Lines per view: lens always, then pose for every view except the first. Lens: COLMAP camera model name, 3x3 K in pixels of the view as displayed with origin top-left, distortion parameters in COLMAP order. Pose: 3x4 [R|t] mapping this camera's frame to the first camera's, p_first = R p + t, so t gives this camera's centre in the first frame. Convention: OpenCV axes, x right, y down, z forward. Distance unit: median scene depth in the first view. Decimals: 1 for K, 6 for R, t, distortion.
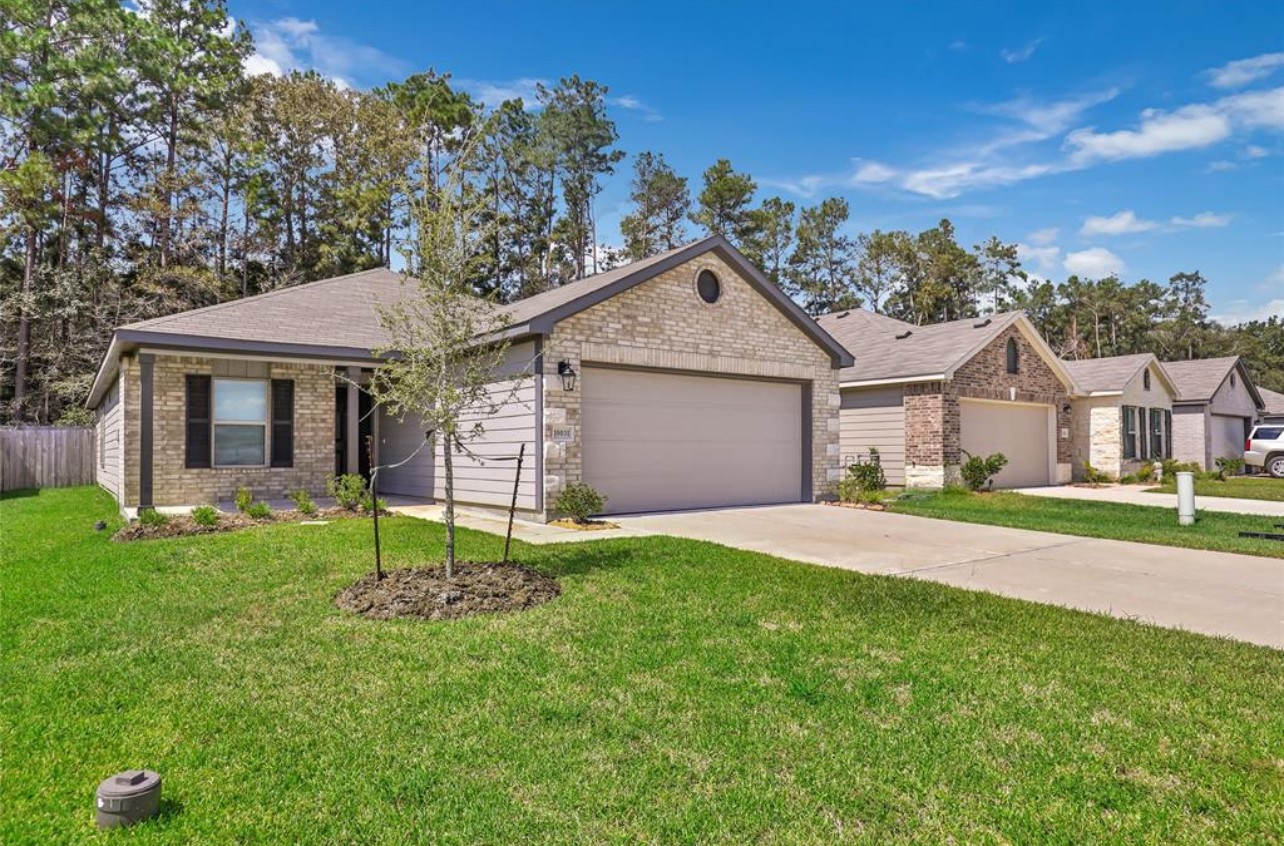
lens RADIAL K [[601.4, 0, 666.7], [0, 601.4, 442.6], [0, 0, 1]] dist [-0.010832, 0.000190]
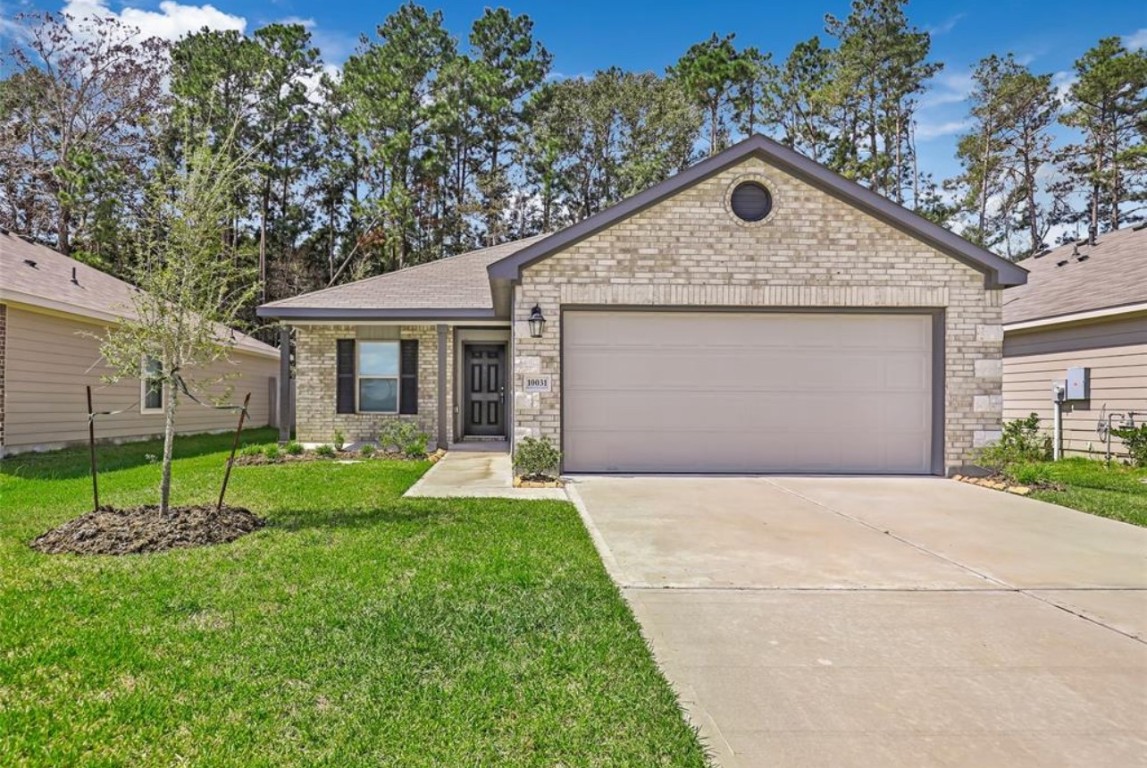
lens RADIAL K [[611.8, 0, 637.8], [0, 611.8, 399.6], [0, 0, 1]] dist [-0.016634, -0.001077]
pose [[0.850600, 0.005731, -0.525782, 0.378100], [-0.001634, 0.999965, 0.008258, 0.002065], [0.525811, -0.006165, 0.850579, 0.216878]]
